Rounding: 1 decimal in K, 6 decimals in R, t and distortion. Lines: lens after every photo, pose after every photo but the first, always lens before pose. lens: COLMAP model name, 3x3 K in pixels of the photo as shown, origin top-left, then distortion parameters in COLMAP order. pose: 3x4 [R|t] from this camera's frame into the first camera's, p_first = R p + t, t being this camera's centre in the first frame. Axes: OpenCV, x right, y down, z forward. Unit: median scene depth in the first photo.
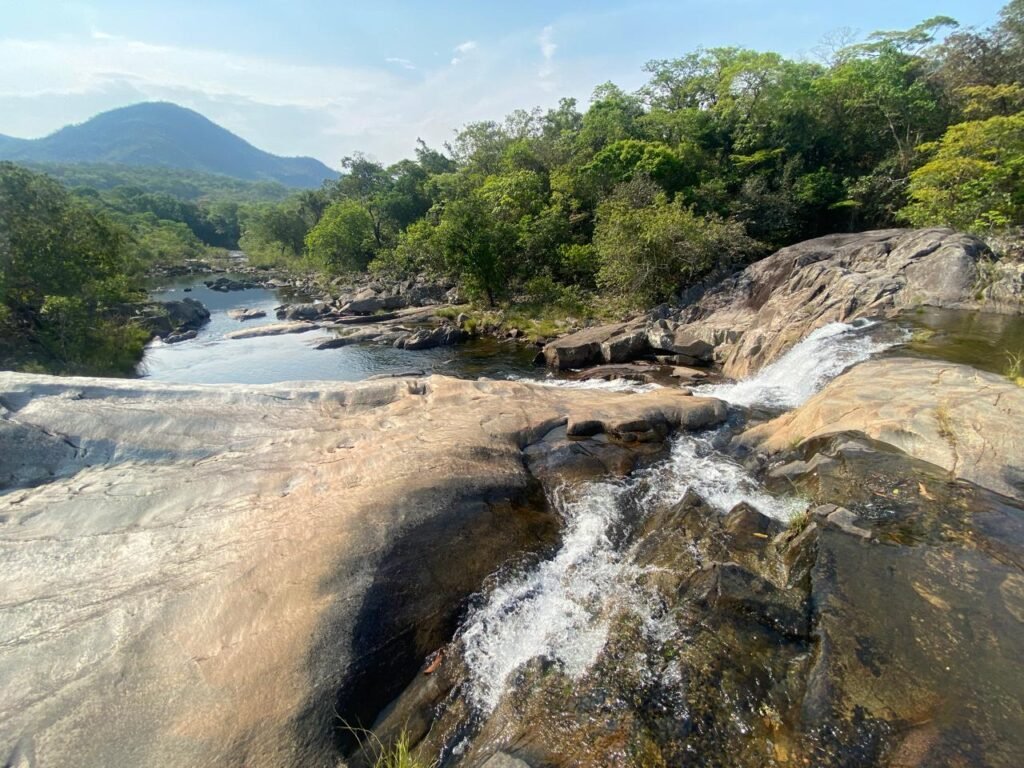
lens RADIAL K [[414.1, 0, 512.0], [0, 414.1, 386.9], [0, 0, 1]] dist [0.017273, -0.019888]
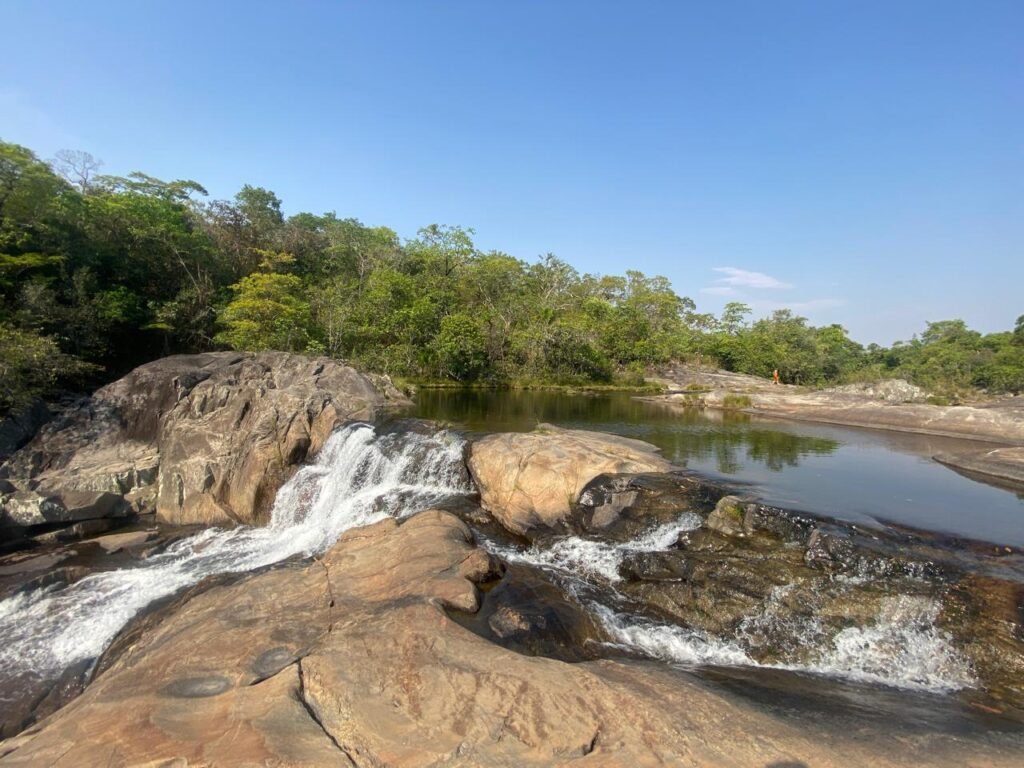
lens RADIAL K [[414.1, 0, 512.0], [0, 414.1, 386.9], [0, 0, 1]] dist [0.017273, -0.019888]
pose [[0.102267, -0.043320, 0.993813, -0.108394], [0.316123, 0.948677, 0.008822, -0.045490], [-0.943190, 0.313265, 0.110713, 0.138748]]
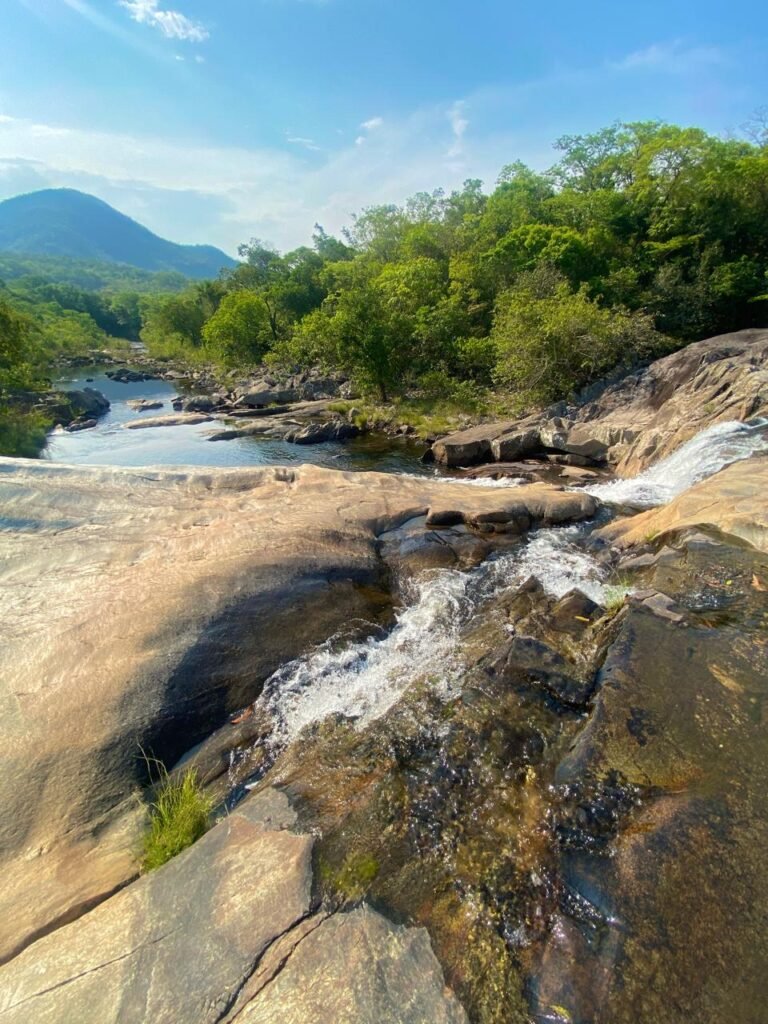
lens RADIAL K [[414.1, 0, 385.5], [0, 414.1, 514.5], [0, 0, 1]] dist [0.017273, -0.019888]
pose [[0.998090, 0.032509, -0.052529, 0.016593], [-0.028767, 0.997099, 0.070475, 0.004789], [0.054667, -0.068829, 0.996130, -0.000801]]
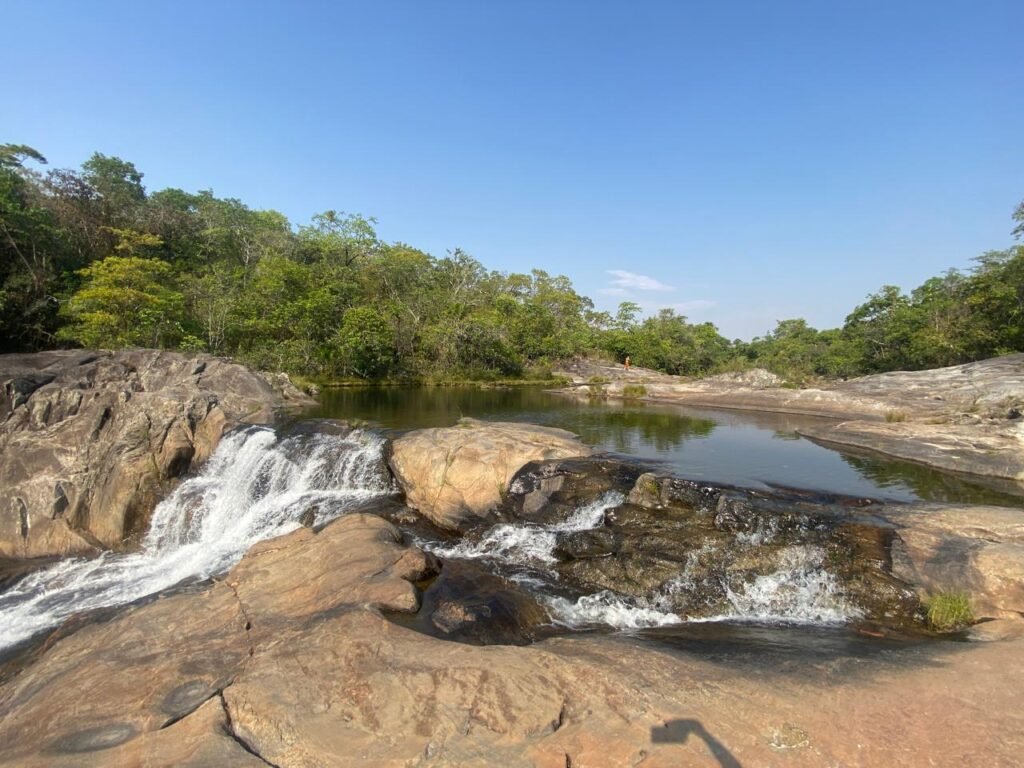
lens RADIAL K [[414.1, 0, 512.0], [0, 414.1, 386.9], [0, 0, 1]] dist [0.017273, -0.019888]
pose [[-0.116745, -0.051853, 0.991807, -0.106880], [0.330330, 0.939753, 0.088014, -0.045976], [-0.936618, 0.337899, -0.092583, 0.148305]]
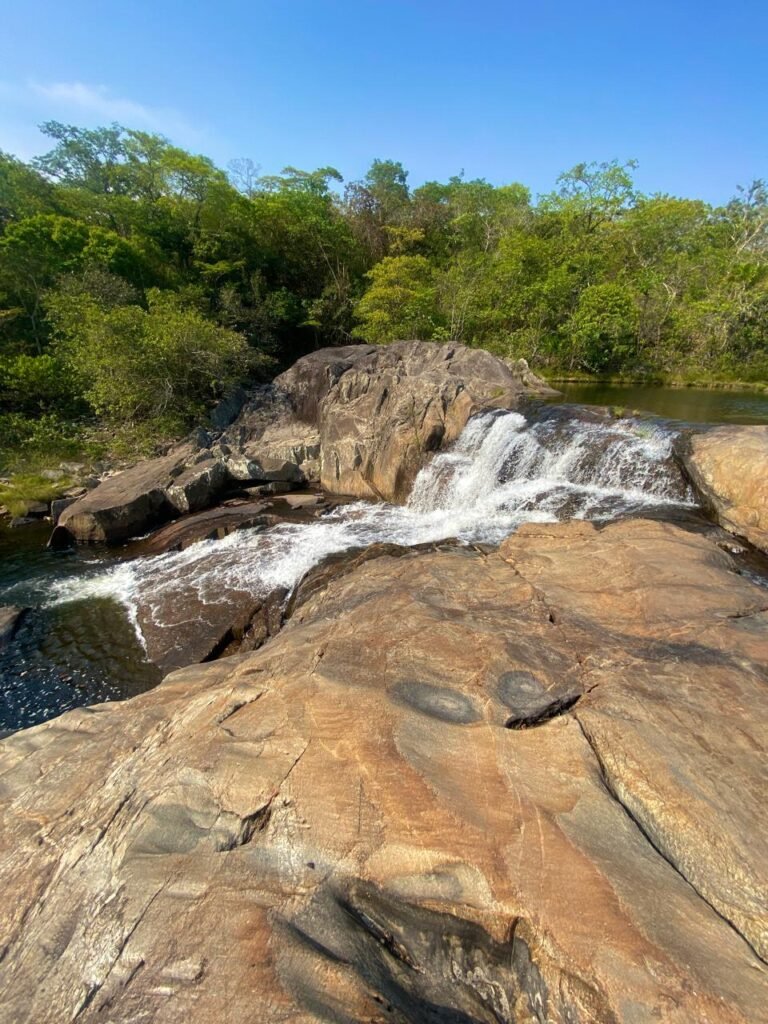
lens RADIAL K [[408.0, 0, 385.8], [0, 408.0, 513.0], [0, 0, 1]] dist [0.039836, -0.035799]
pose [[0.589143, -0.268044, 0.762275, -0.071274], [0.264017, 0.955454, 0.131921, -0.043360], [-0.763679, 0.123533, 0.633667, 0.201724]]
